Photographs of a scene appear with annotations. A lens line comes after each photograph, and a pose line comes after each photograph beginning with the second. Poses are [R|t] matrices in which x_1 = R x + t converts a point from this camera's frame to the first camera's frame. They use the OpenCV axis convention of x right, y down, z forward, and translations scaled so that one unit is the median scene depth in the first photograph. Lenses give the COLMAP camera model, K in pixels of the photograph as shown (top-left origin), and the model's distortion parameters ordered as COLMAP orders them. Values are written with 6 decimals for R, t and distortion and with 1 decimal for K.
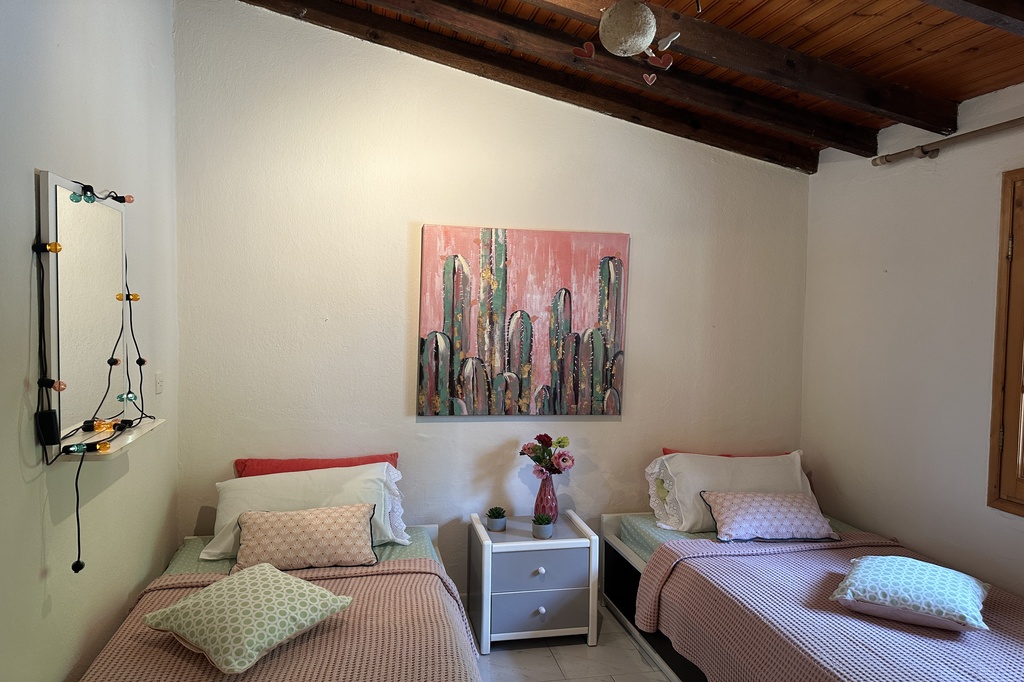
lens RADIAL K [[715.6, 0, 519.1], [0, 715.6, 355.9], [0, 0, 1]] dist [0.083642, -0.109352]
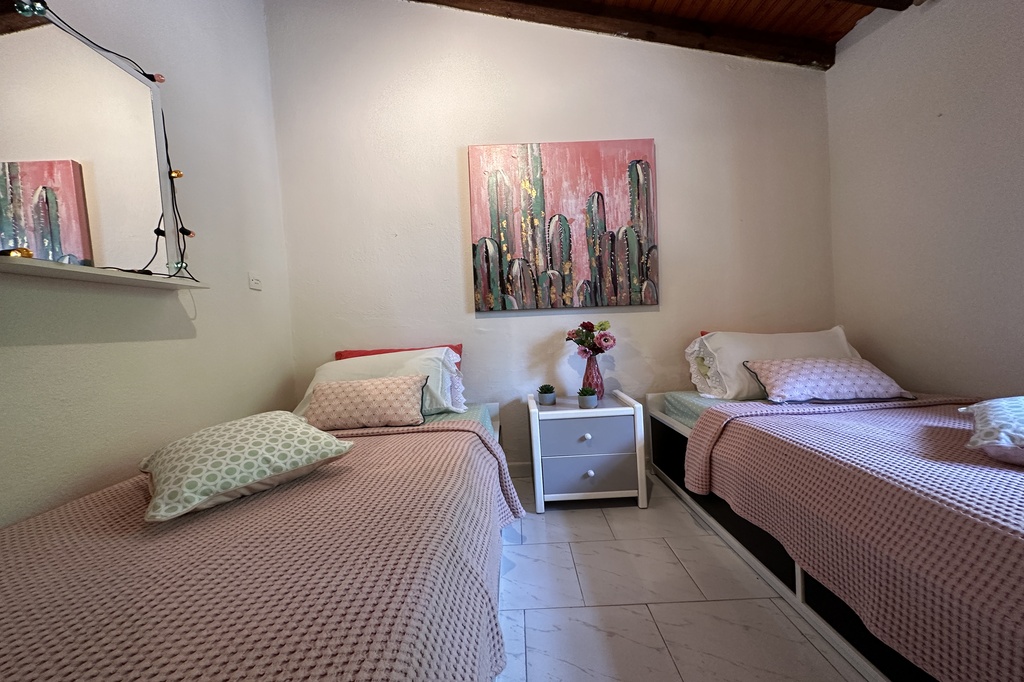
lens RADIAL K [[407.4, 0, 505.5], [0, 407.4, 340.3], [0, 0, 1]] dist [-0.002043, 0.001201]
pose [[0.972623, -0.066968, -0.222532, 0.054727], [0.062838, 0.997695, -0.025600, 0.158773], [0.223734, 0.010916, 0.974589, 0.374079]]
